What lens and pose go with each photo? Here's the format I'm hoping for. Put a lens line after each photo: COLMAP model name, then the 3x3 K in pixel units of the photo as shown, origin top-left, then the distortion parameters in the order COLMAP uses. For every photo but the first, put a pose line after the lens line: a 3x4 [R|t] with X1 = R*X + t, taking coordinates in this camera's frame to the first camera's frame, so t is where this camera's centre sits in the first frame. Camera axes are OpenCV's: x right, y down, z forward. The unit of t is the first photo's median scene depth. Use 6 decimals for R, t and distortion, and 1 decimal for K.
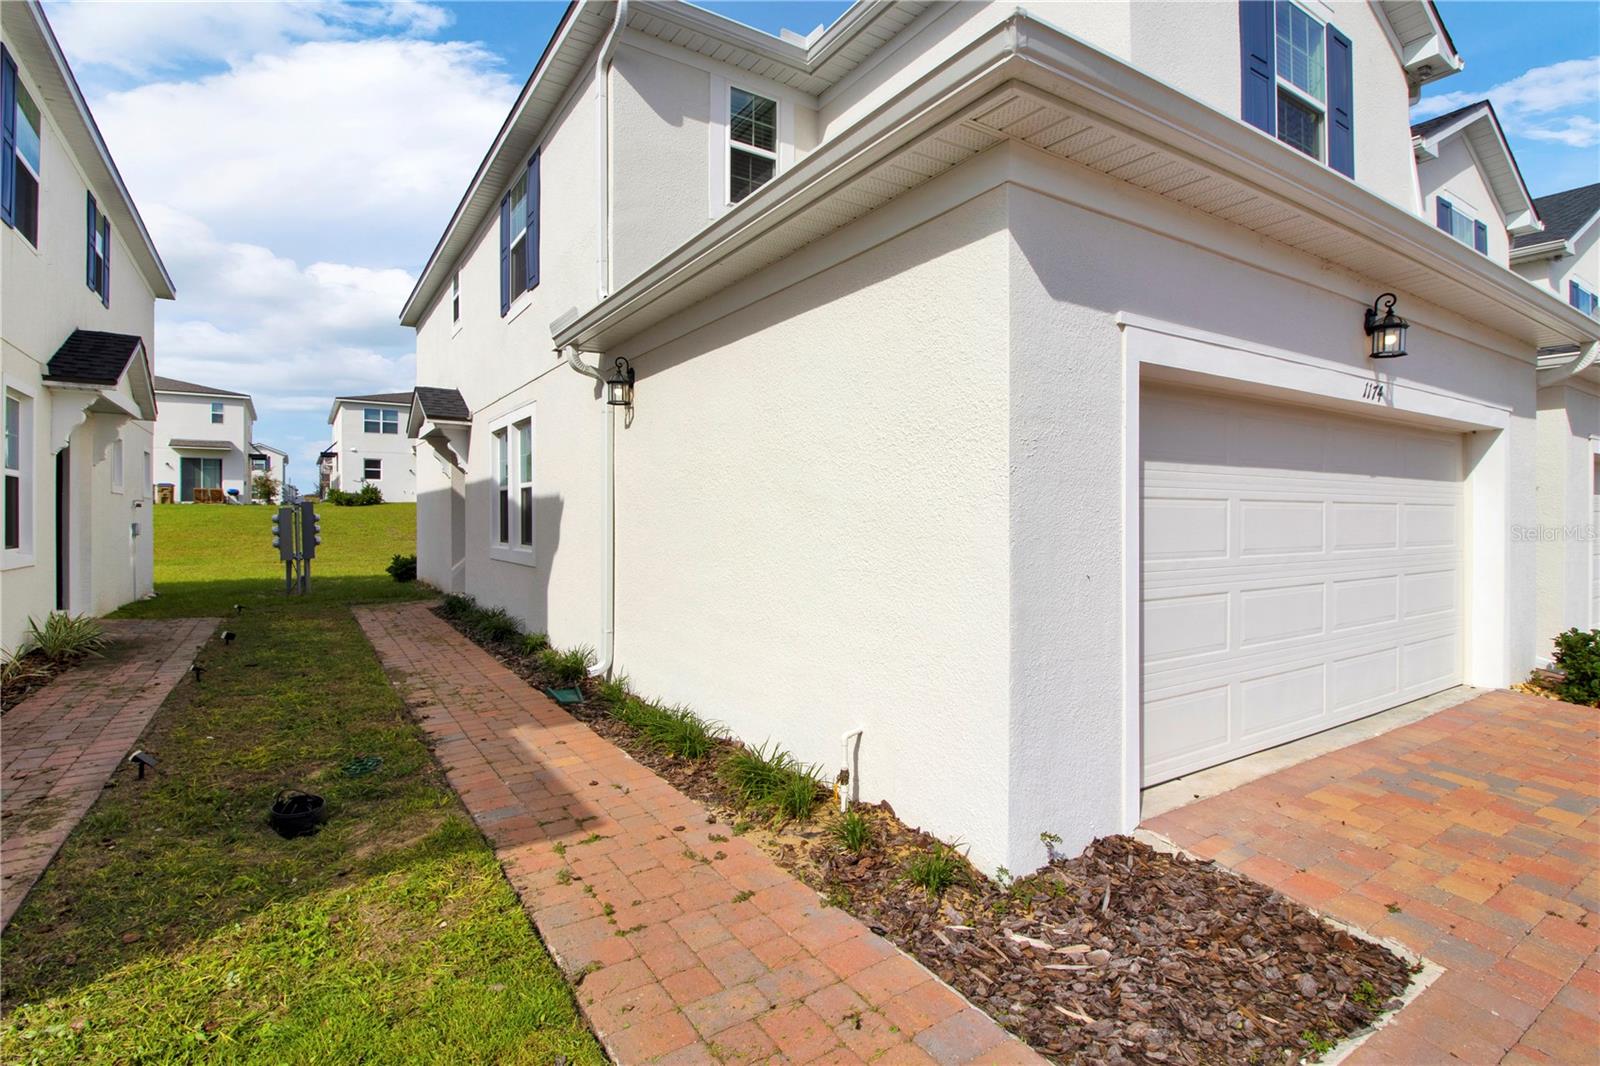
lens RADIAL K [[764.2, 0, 806.9], [0, 764.2, 513.6], [0, 0, 1]] dist [-0.012832, 0.000003]
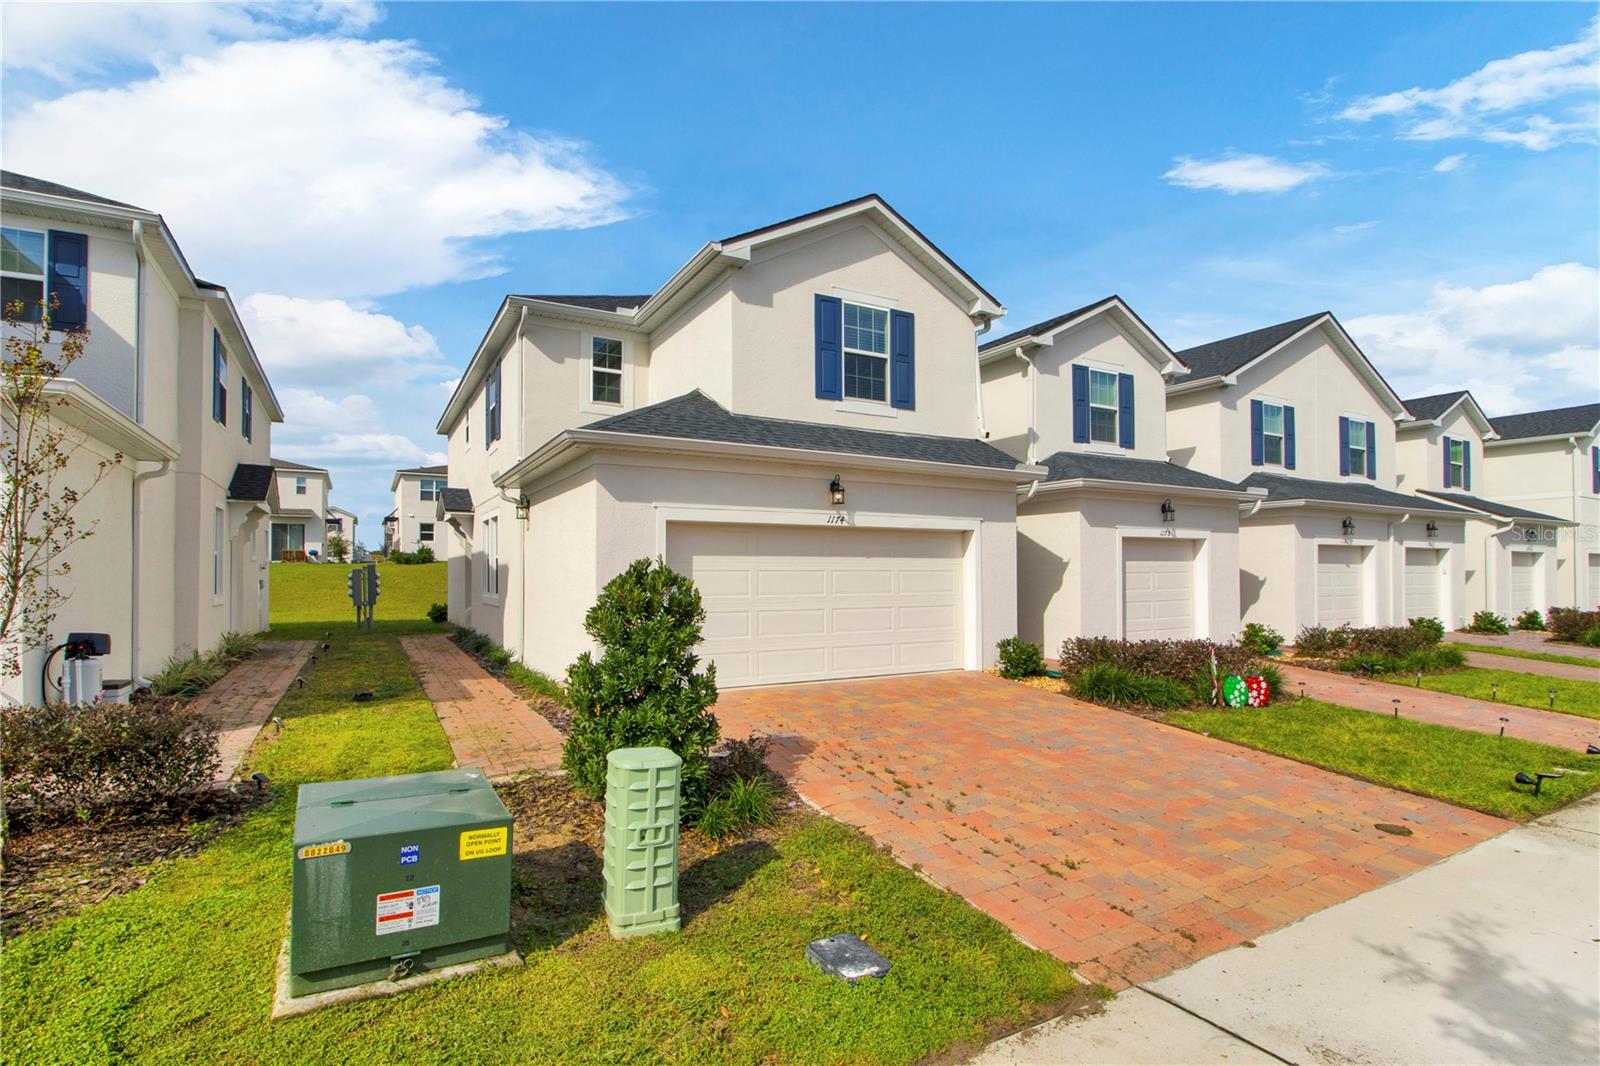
lens RADIAL K [[733.2, 0, 759.1], [0, 733.2, 560.0], [0, 0, 1]] dist [-0.011759, -0.000264]
pose [[0.995356, -0.003390, -0.096202, 0.235976], [0.002199, 0.999920, -0.012486, -0.006785], [0.096236, 0.012216, 0.995284, -0.349985]]
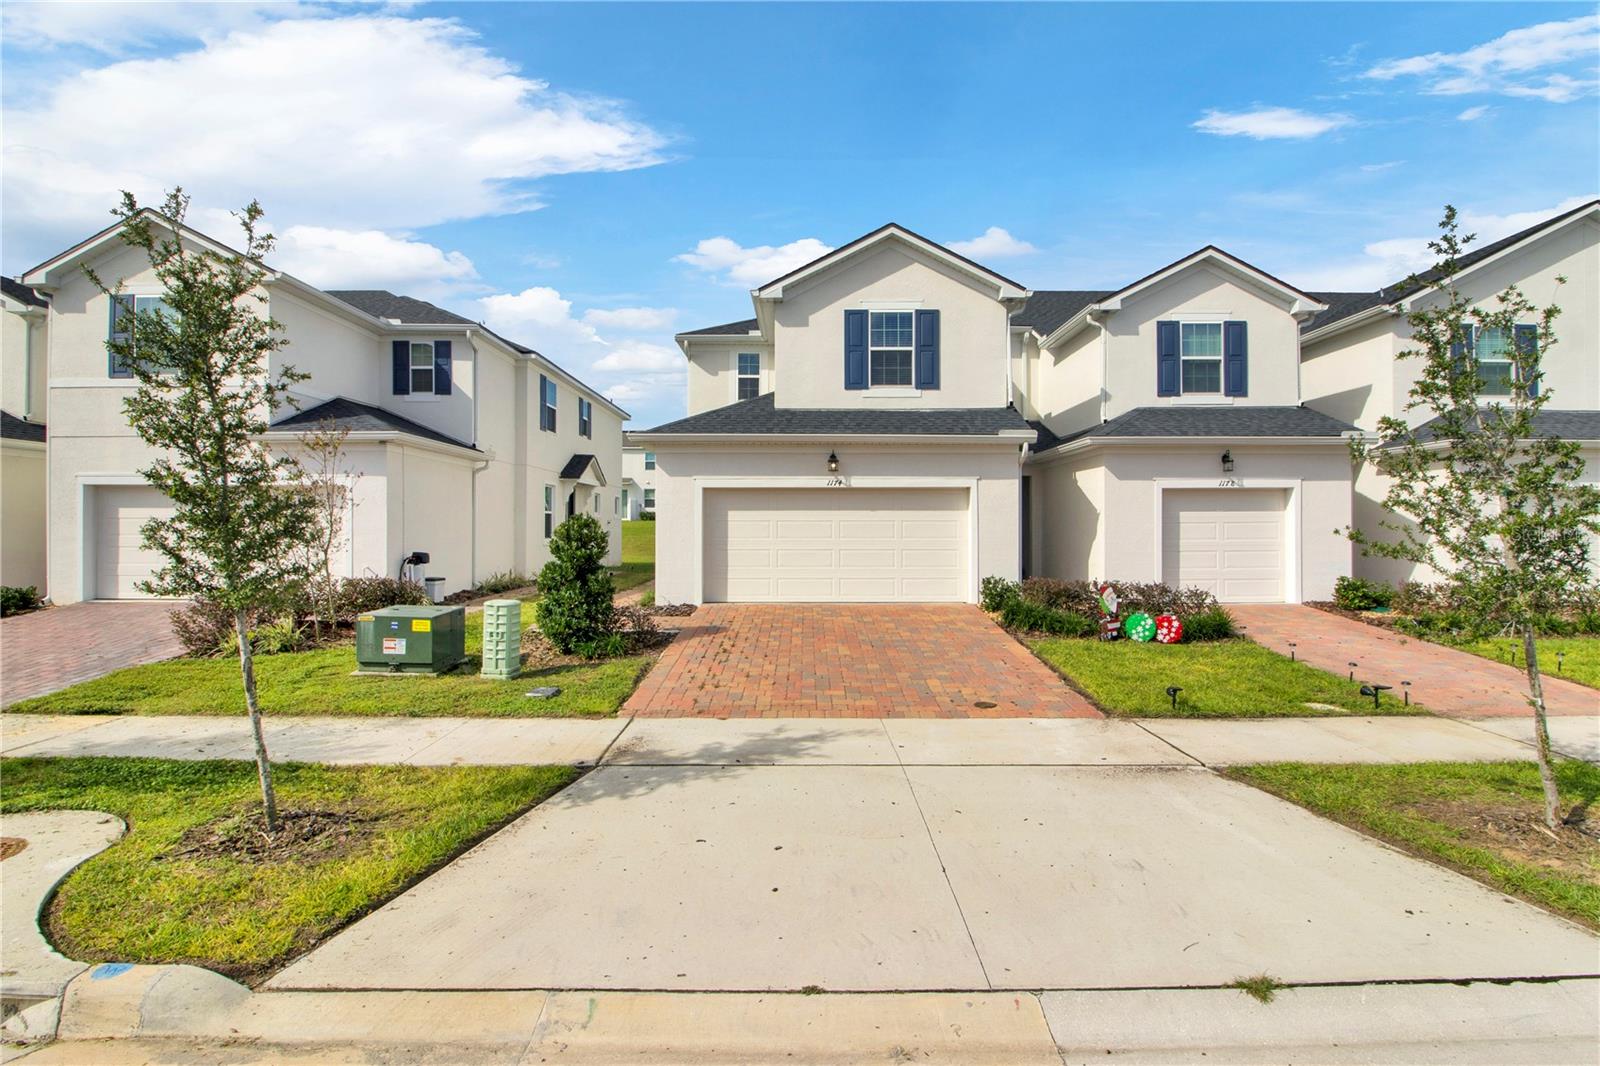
lens RADIAL K [[735.8, 0, 806.9], [0, 735.8, 515.4], [0, 0, 1]] dist [-0.002109, -0.000265]
pose [[0.835208, -0.012658, -0.549789, 0.726136], [0.003411, 0.999835, -0.017839, 0.004442], [0.549924, 0.013024, 0.835113, -0.452038]]
